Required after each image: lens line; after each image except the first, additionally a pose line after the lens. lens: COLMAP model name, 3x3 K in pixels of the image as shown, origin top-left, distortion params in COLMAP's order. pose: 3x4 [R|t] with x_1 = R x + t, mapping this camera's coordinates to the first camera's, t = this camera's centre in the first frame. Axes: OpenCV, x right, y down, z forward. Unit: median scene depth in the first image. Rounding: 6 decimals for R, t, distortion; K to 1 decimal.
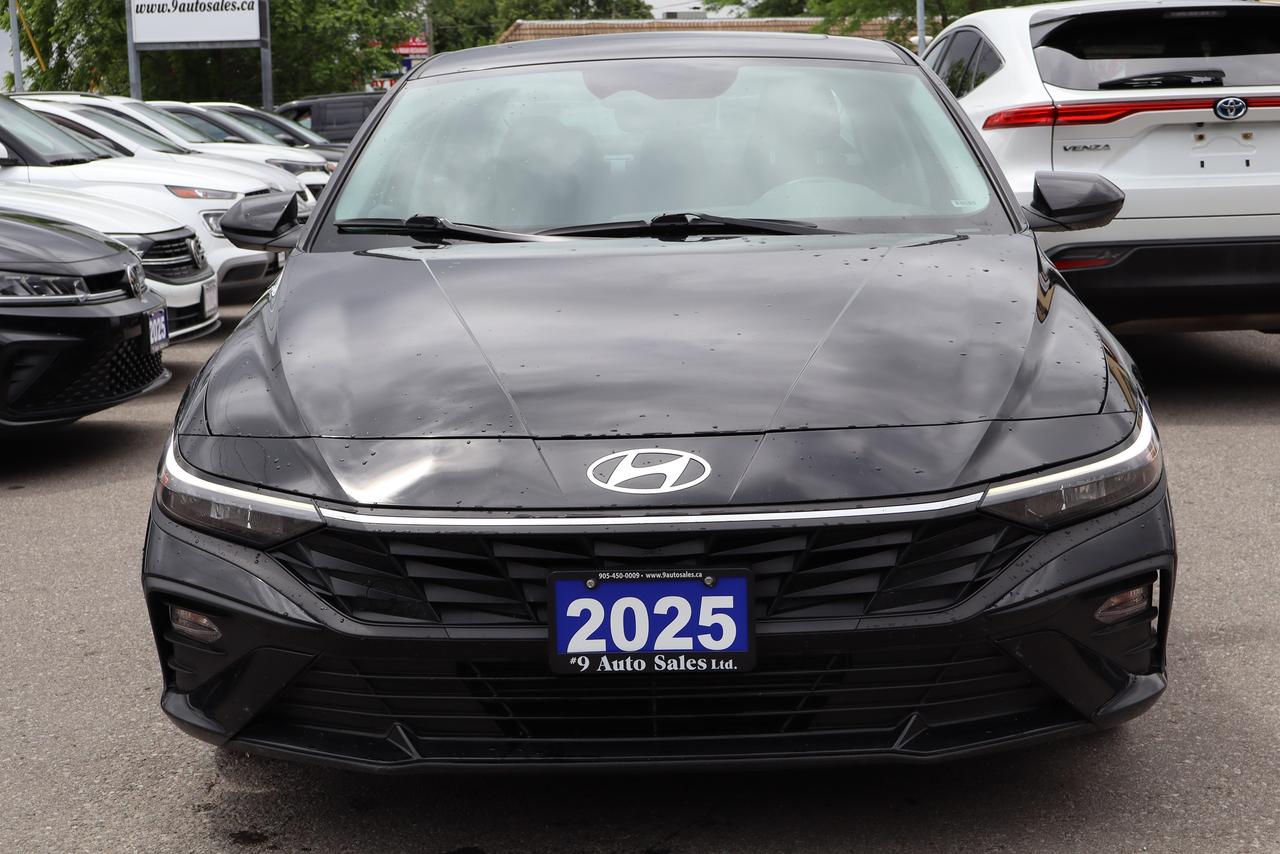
lens RADIAL K [[2076.1, 0, 640.1], [0, 2076.1, 421.7], [0, 0, 1]] dist [-0.007369, 0.000000]
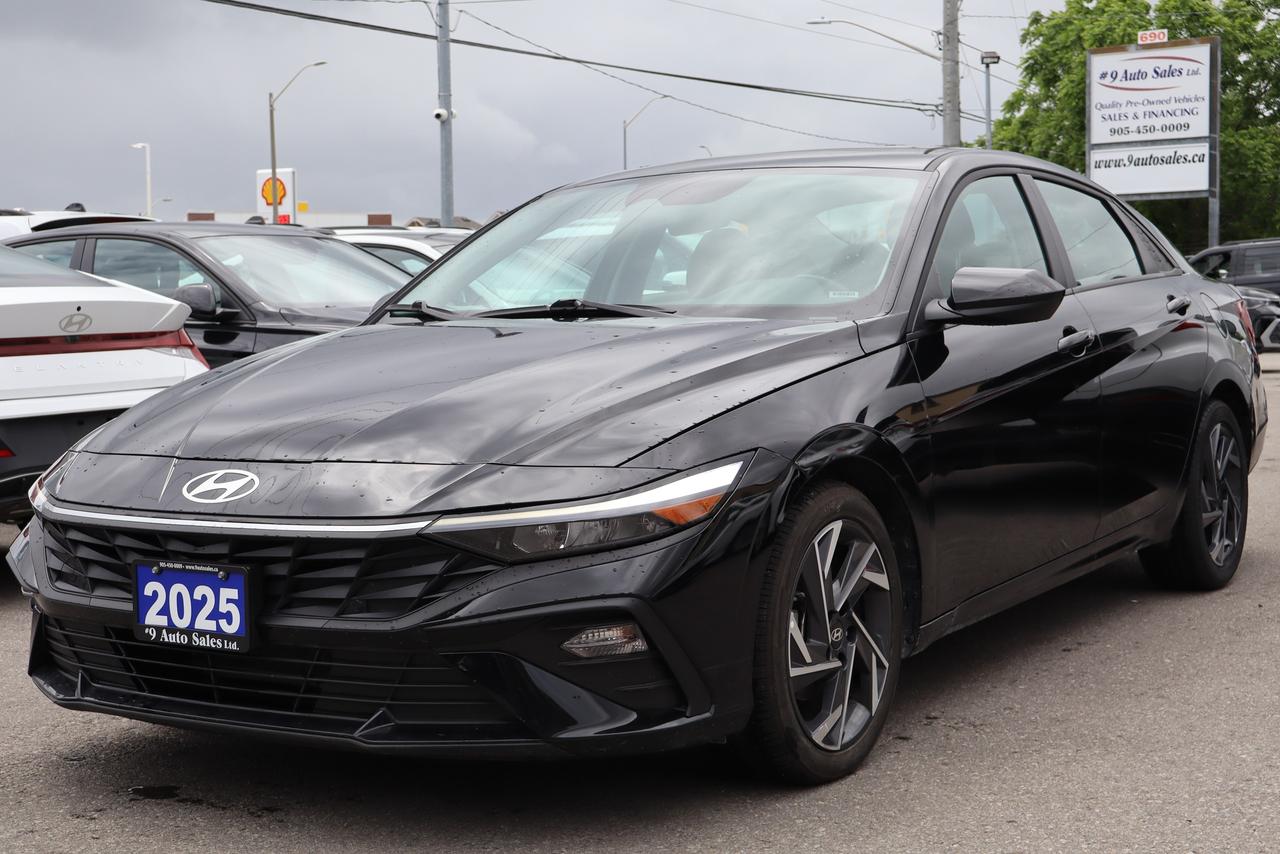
lens RADIAL K [[1951.6, 0, 639.4], [0, 1951.6, 432.6], [0, 0, 1]] dist [-0.016477, 0.000000]
pose [[0.845537, 0.042131, -0.532252, 0.847371], [-0.076118, 0.996211, -0.042064, 0.022104], [0.528463, 0.076081, 0.845540, 0.145801]]
